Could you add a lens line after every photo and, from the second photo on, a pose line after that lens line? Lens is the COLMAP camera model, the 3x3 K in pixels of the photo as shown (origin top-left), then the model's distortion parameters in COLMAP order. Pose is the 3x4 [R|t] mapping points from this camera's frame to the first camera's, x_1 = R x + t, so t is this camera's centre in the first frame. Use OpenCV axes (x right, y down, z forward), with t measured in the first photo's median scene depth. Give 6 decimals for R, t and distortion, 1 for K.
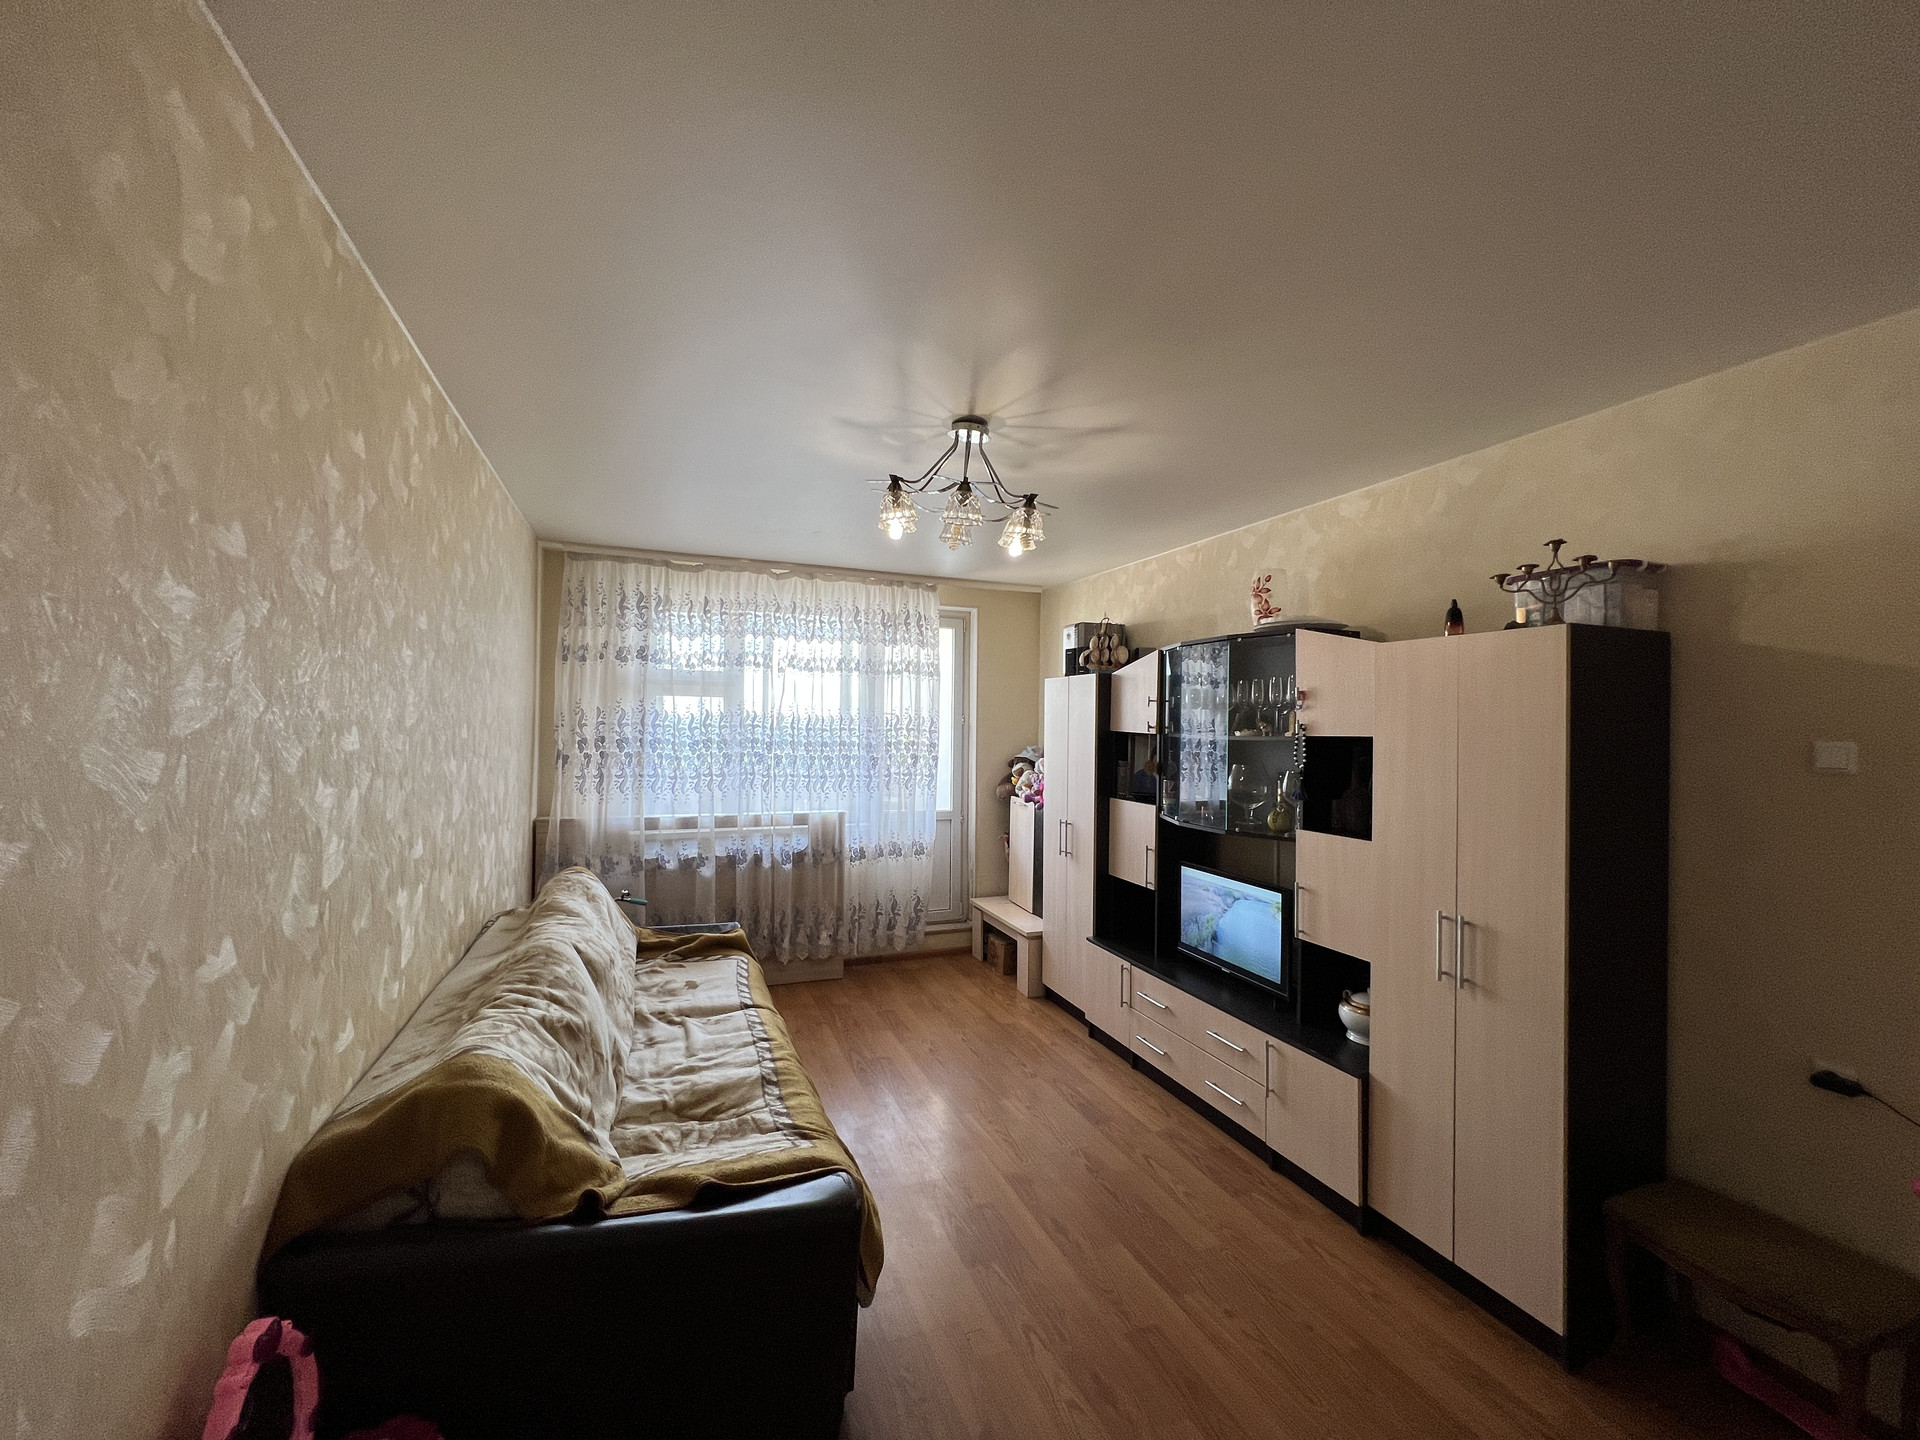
lens RADIAL K [[774.6, 0, 953.4], [0, 774.6, 721.1], [0, 0, 1]] dist [0.000371, 0.000079]
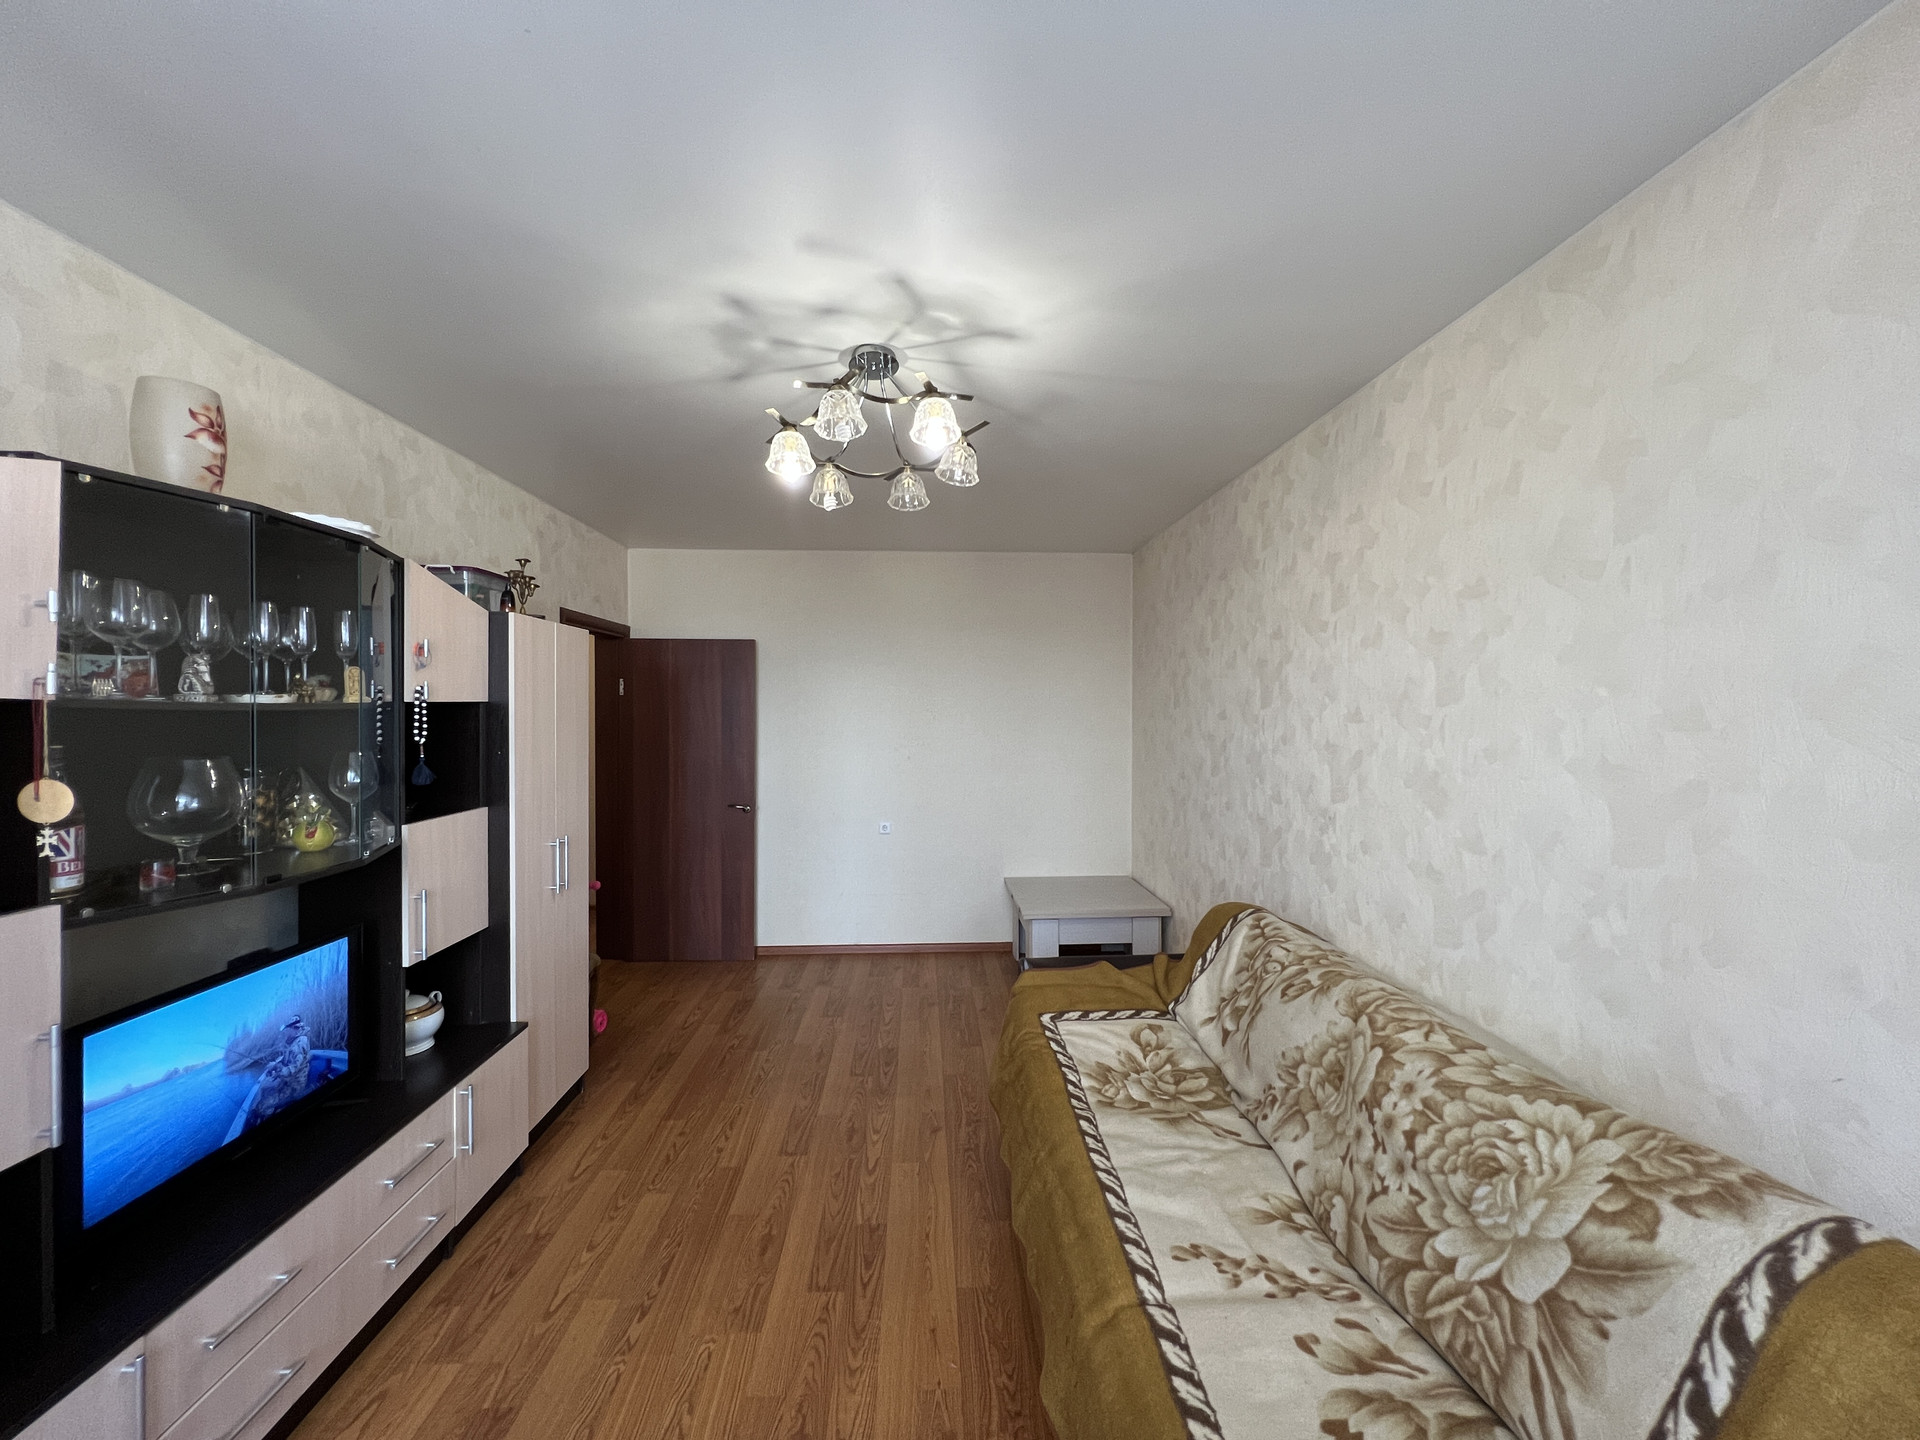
lens RADIAL K [[774.6, 0, 958.7], [0, 774.6, 712.2], [0, 0, 1]] dist [0.000371, 0.000079]
pose [[-0.950854, -0.018314, 0.309099, -0.334306], [-0.017077, 0.999832, 0.006709, 0.018635], [-0.309170, 0.001100, -0.951006, 1.716807]]
